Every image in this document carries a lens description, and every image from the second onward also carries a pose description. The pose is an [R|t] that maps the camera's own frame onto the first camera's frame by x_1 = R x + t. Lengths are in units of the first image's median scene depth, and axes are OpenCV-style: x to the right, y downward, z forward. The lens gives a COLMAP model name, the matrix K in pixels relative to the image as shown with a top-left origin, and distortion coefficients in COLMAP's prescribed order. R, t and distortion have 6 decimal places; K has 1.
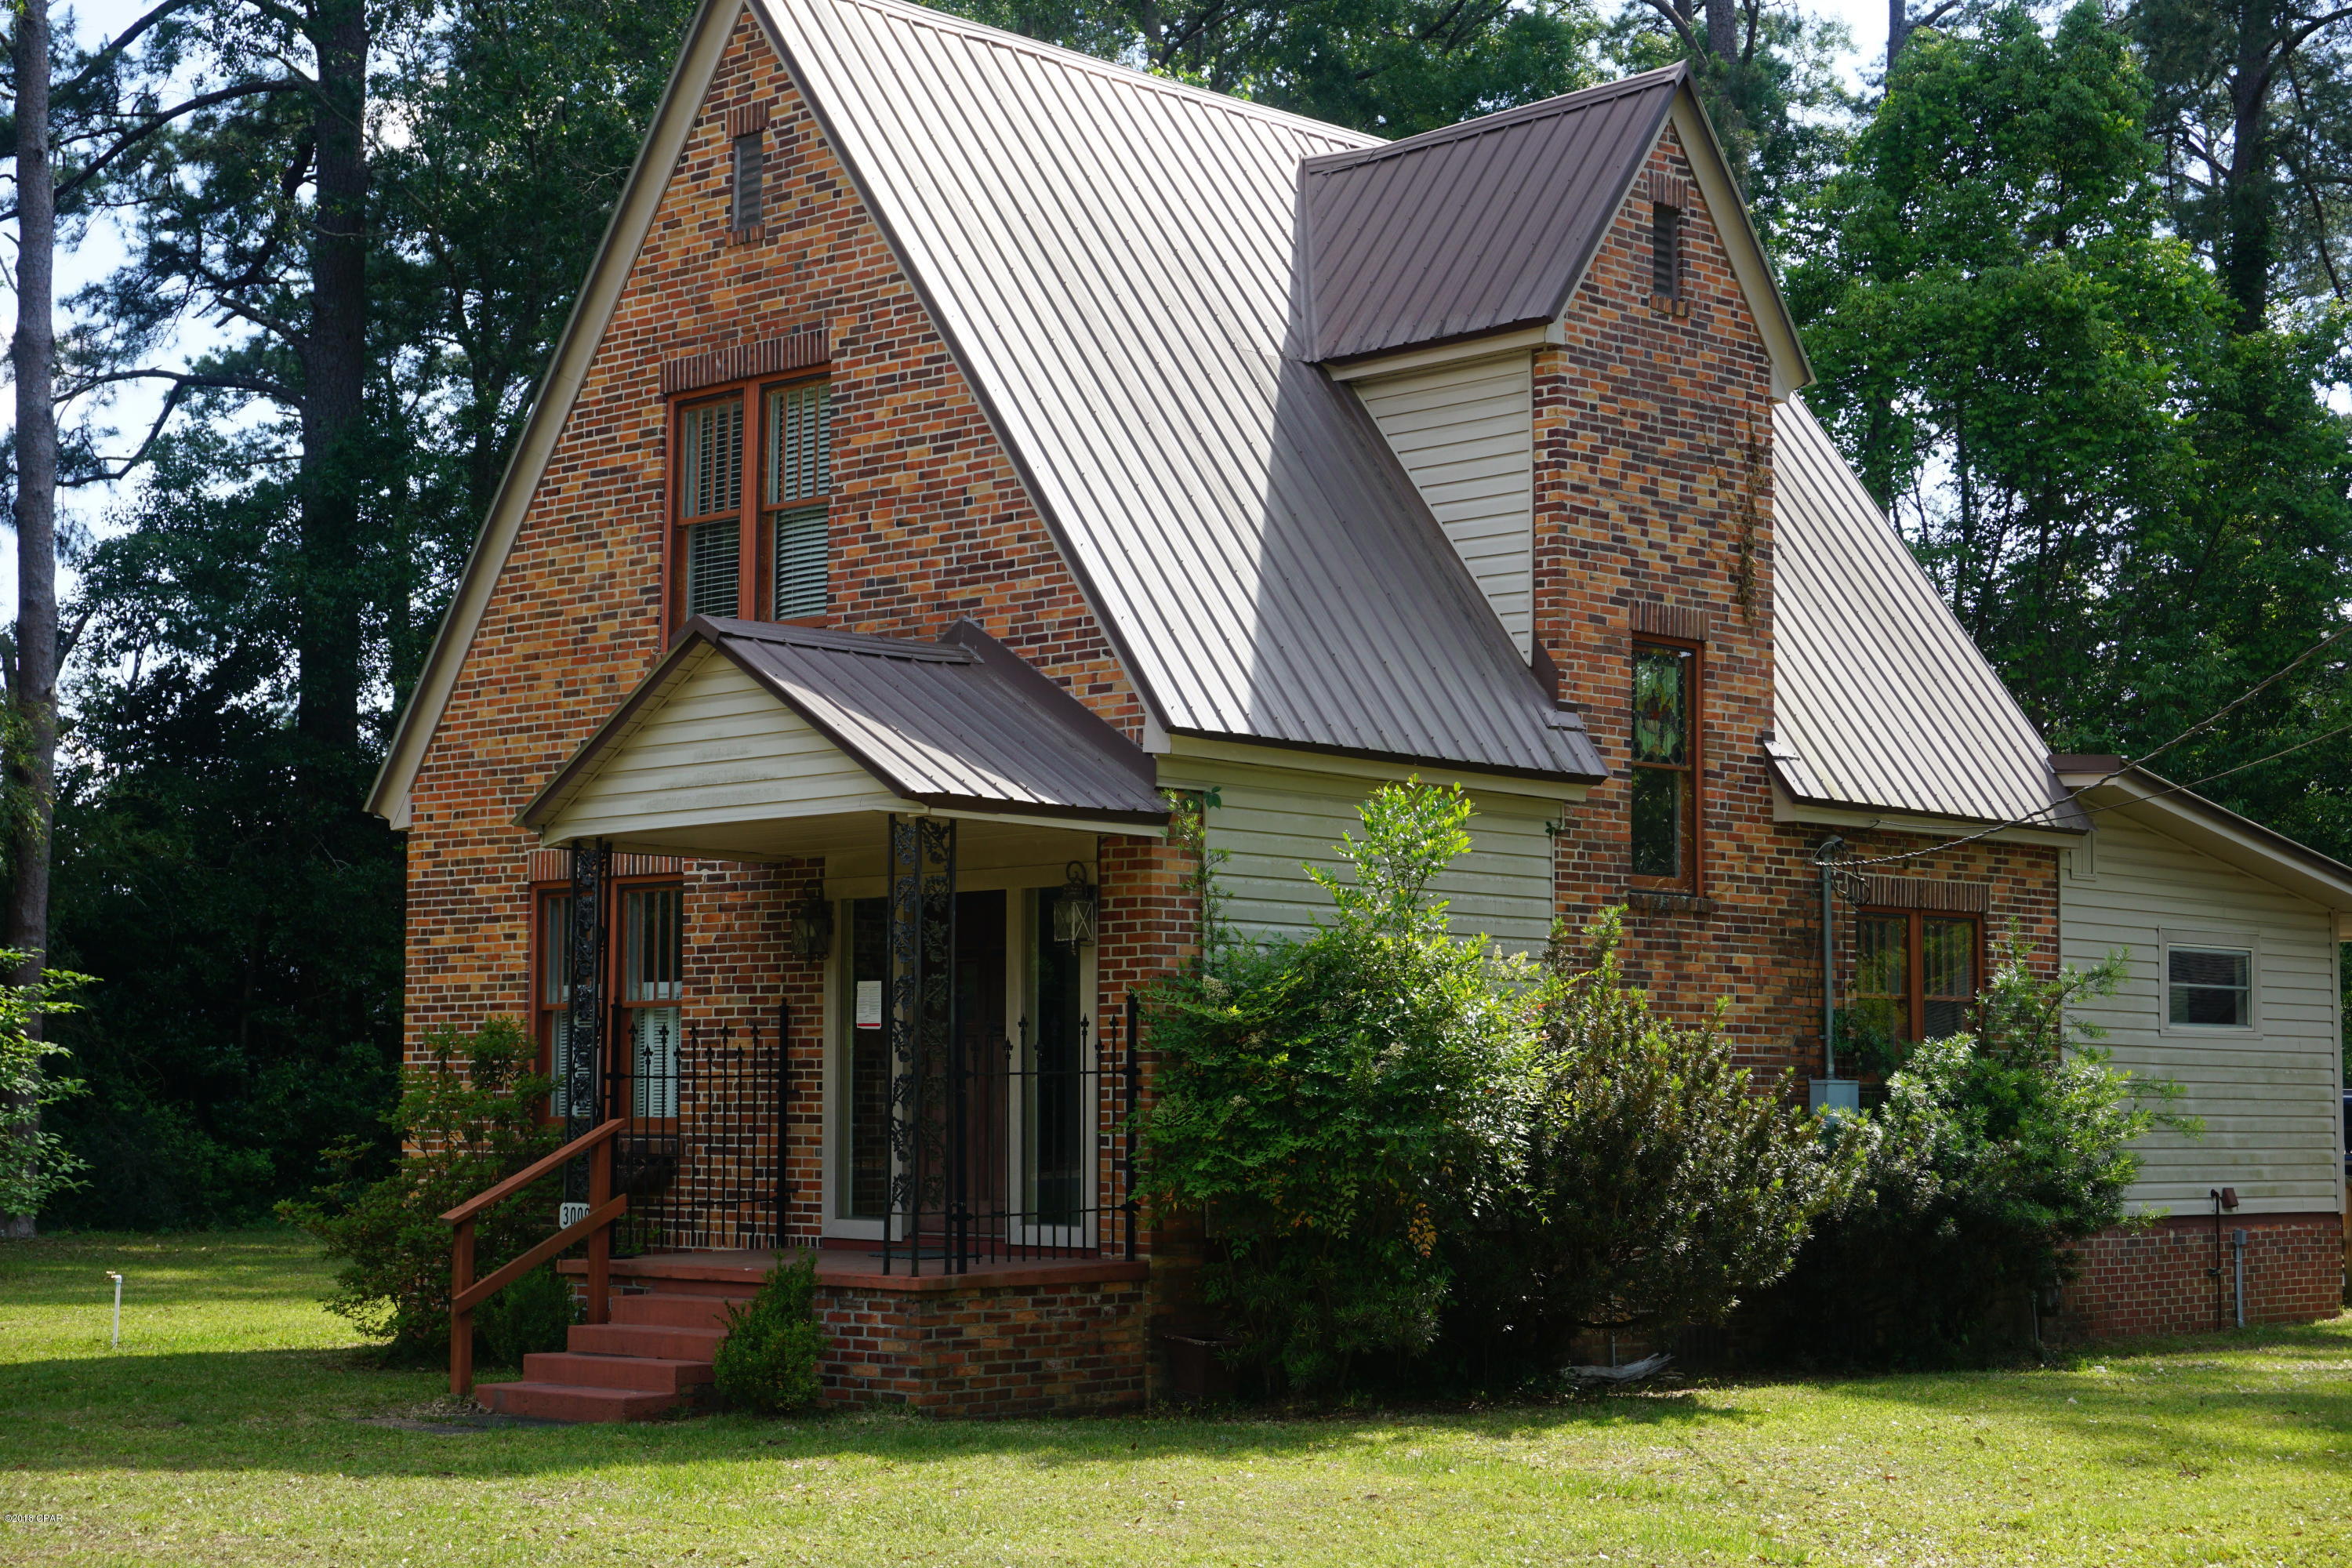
lens RADIAL K [[3746.5, 0, 1176.0], [0, 3746.5, 784.0], [0, 0, 1]] dist [0.008961, 0.014420]
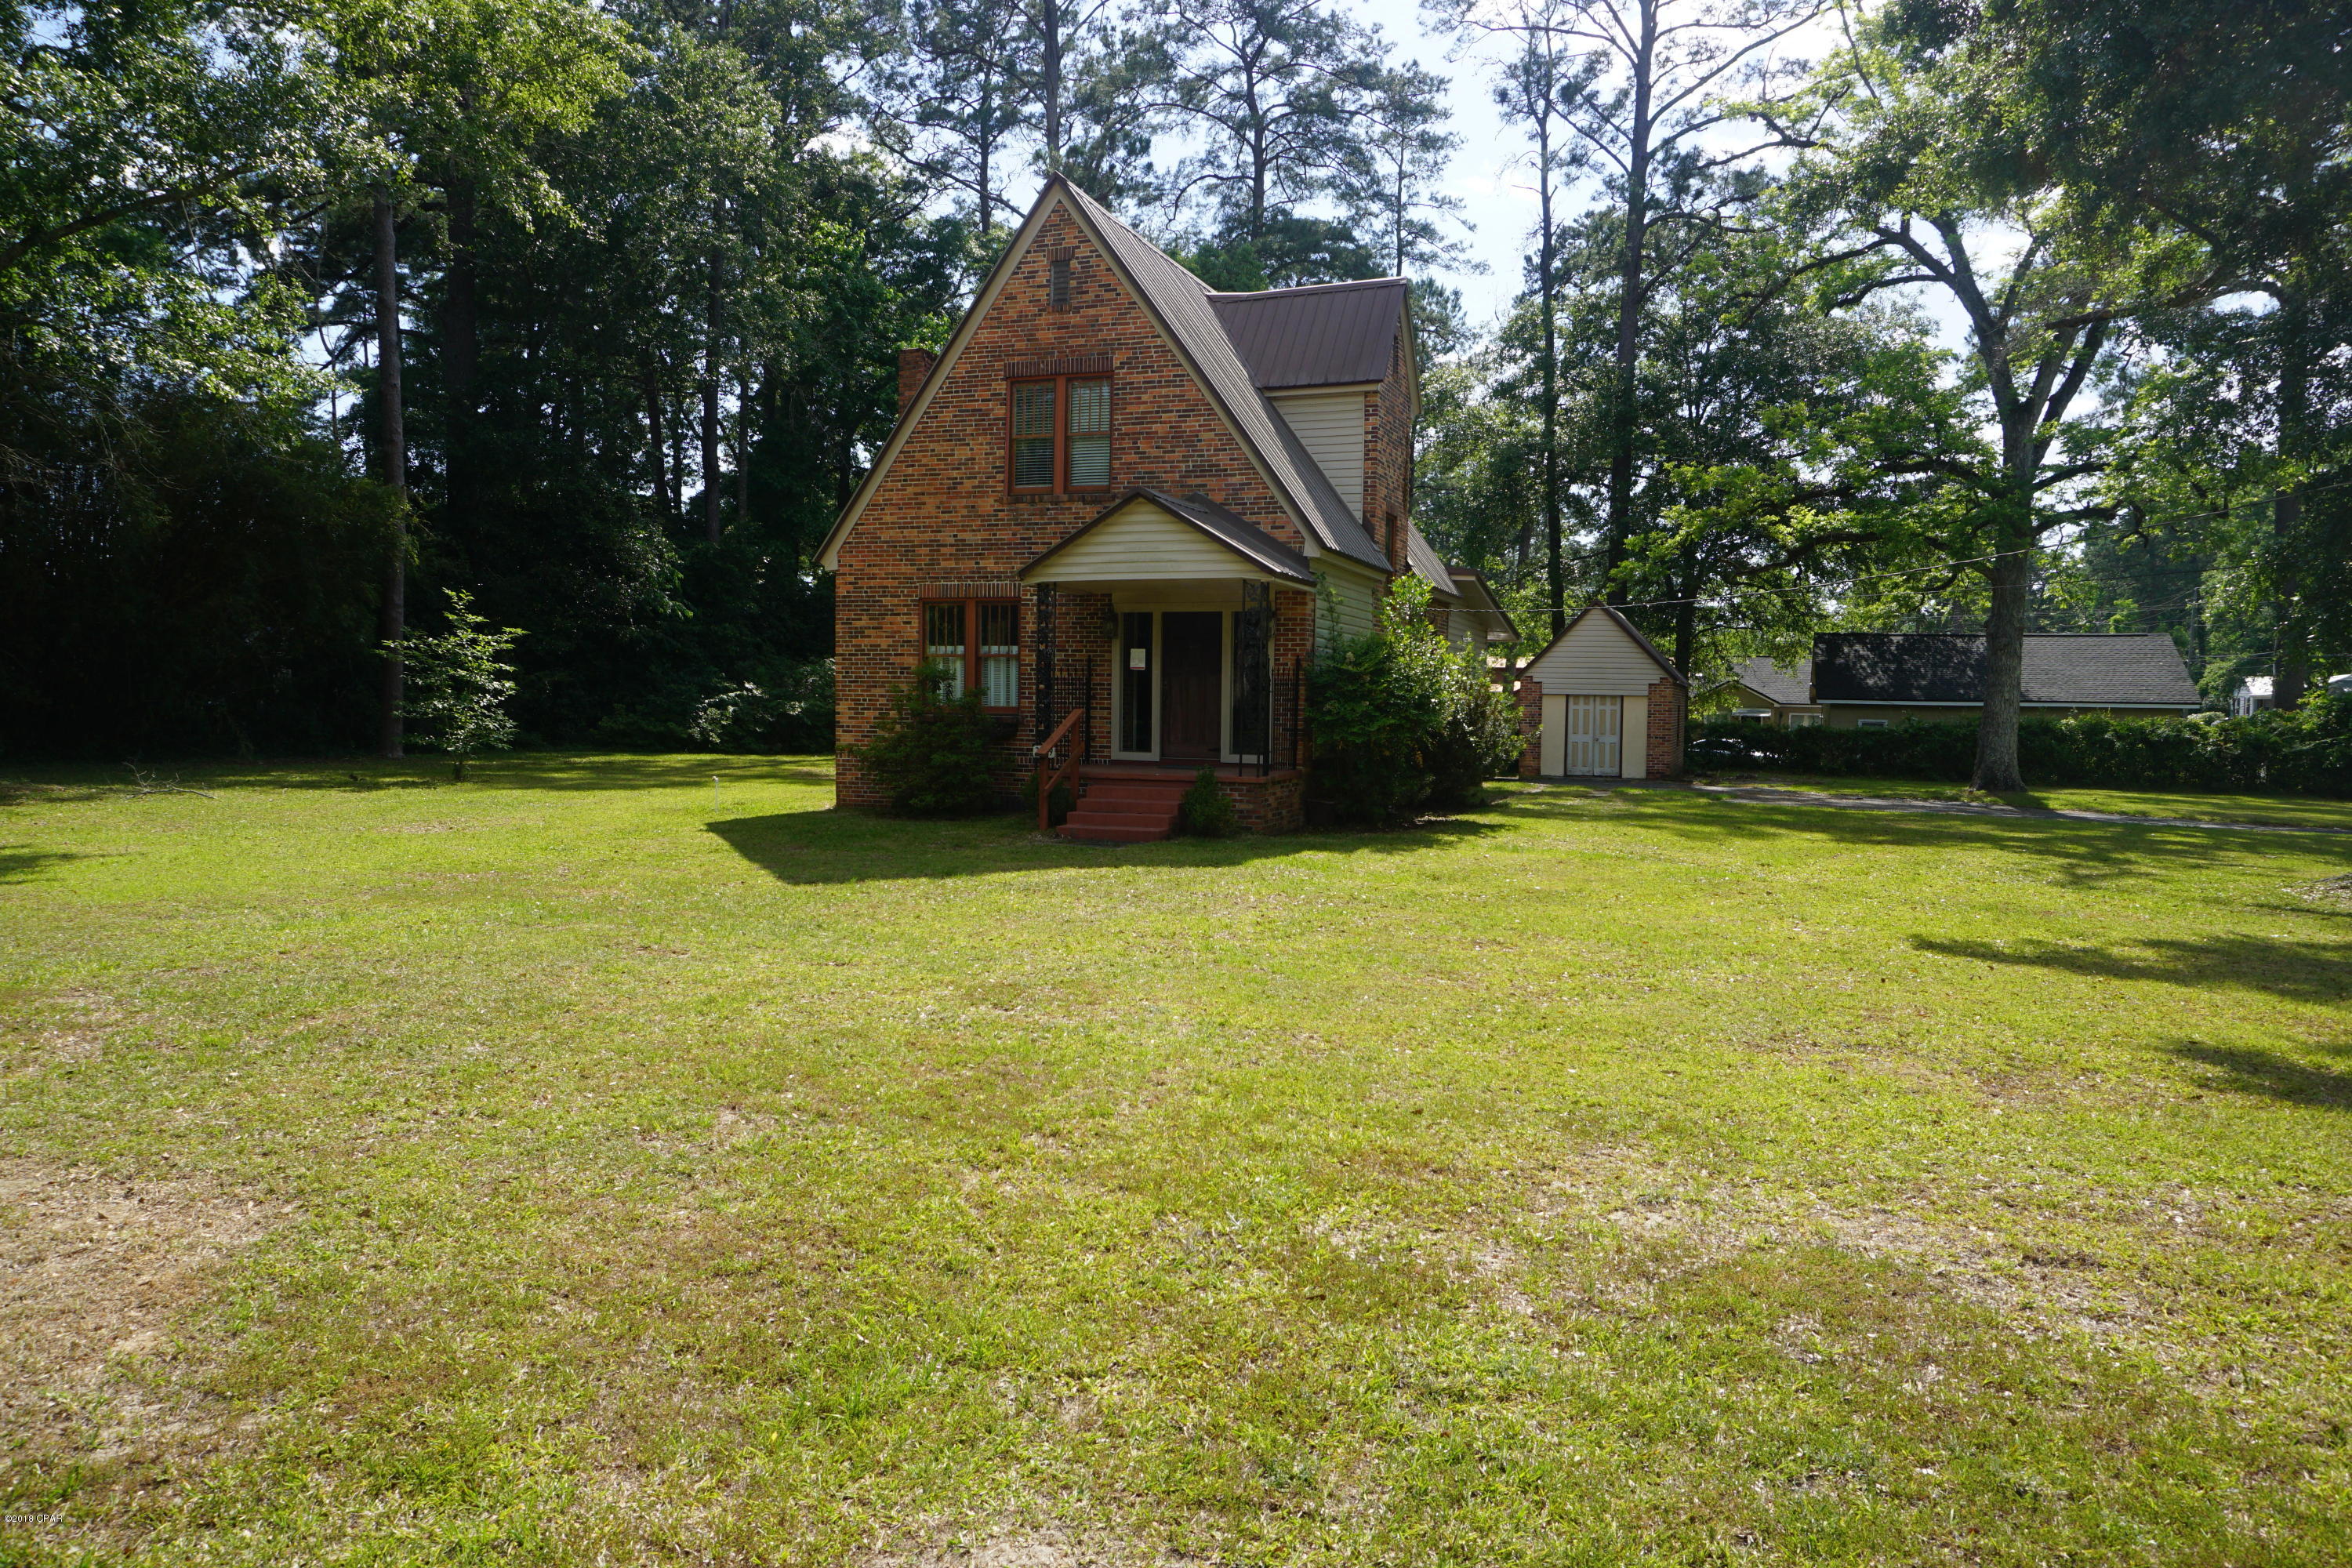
lens RADIAL K [[1582.0, 0, 1176.0], [0, 1582.0, 784.0], [0, 0, 1]] dist [-0.055466, 0.049423]
pose [[0.917725, -0.010463, 0.397078, -0.422812], [-0.045837, 0.990185, 0.132029, 0.005324], [-0.394563, -0.139367, 0.908239, 0.094201]]
